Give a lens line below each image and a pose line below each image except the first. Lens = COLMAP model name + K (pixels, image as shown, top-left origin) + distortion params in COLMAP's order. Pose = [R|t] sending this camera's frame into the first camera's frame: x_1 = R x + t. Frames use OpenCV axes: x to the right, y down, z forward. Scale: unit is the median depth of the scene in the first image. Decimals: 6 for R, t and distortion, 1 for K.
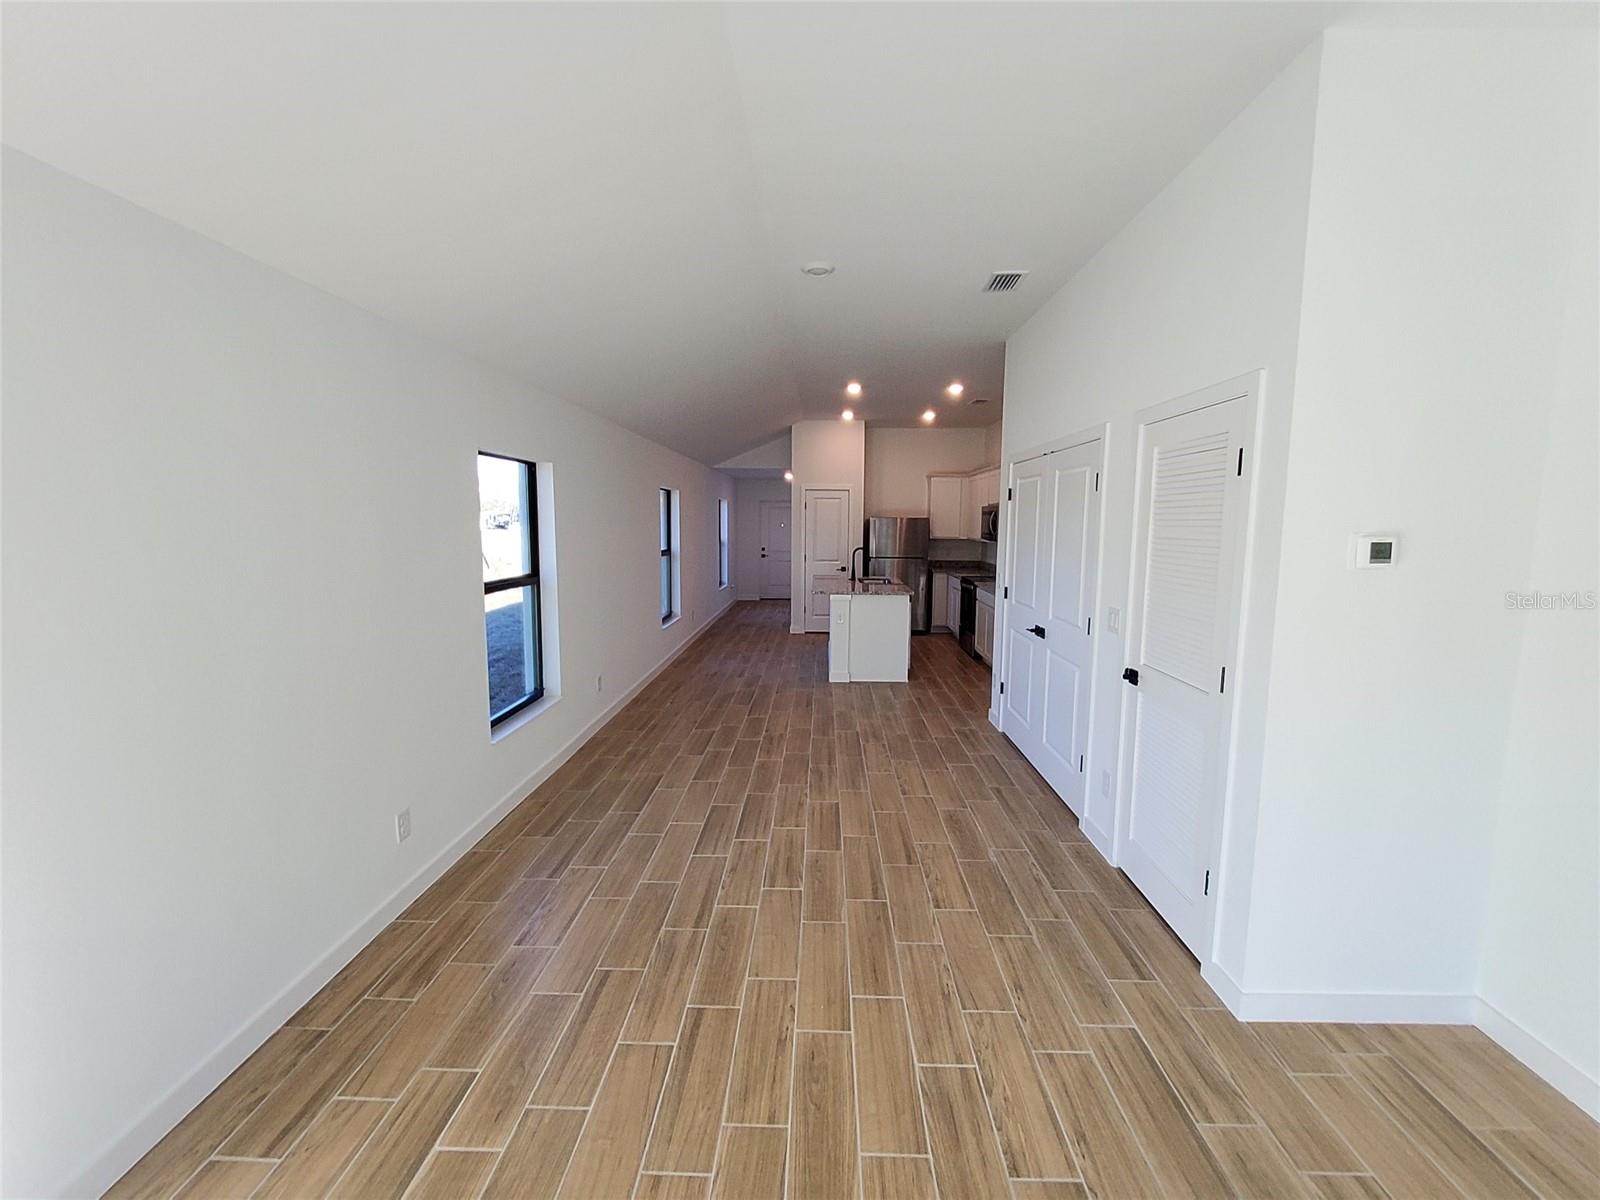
lens RADIAL K [[631.2, 0, 813.0], [0, 631.2, 586.1], [0, 0, 1]] dist [0.002271, -0.003344]
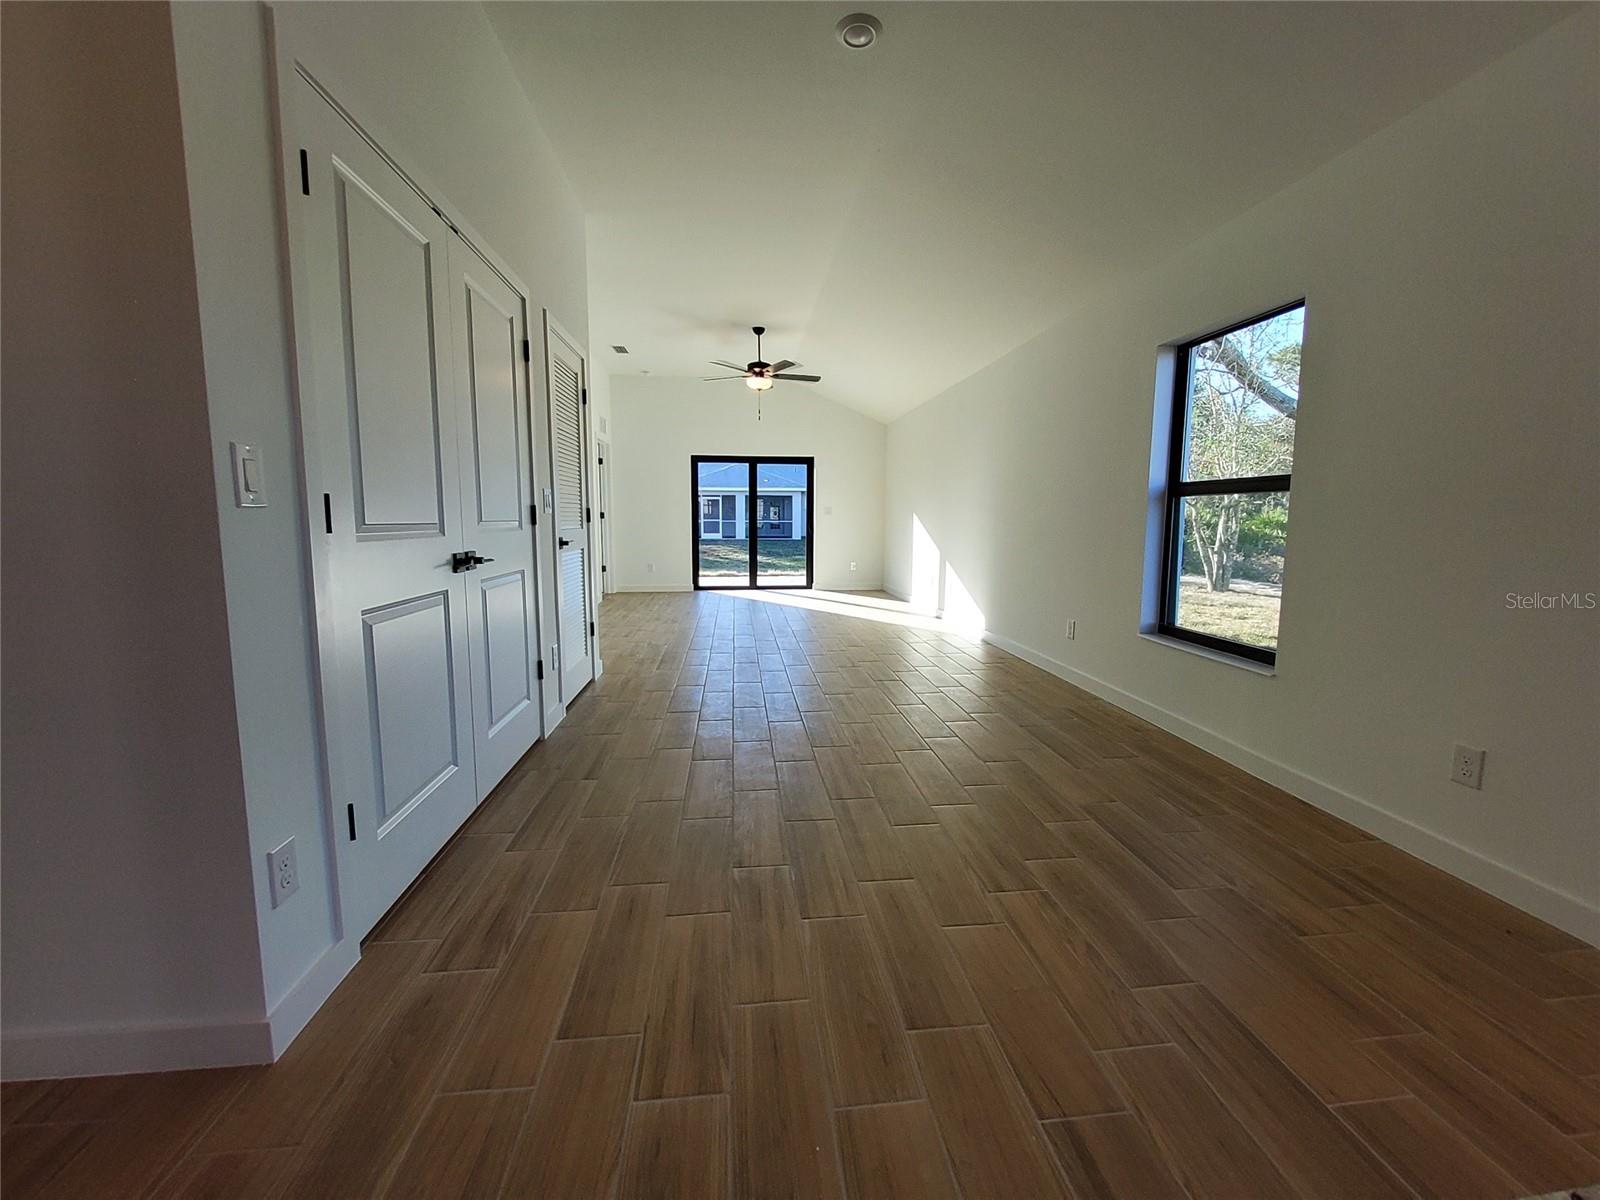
lens RADIAL K [[631.2, 0, 805.6], [0, 631.2, 589.3], [0, 0, 1]] dist [0.002271, -0.003344]
pose [[-0.991727, 0.003696, -0.128308, 0.122502], [-0.024309, 0.976089, 0.216009, -0.025447], [0.126039, 0.217341, -0.967924, 1.395515]]
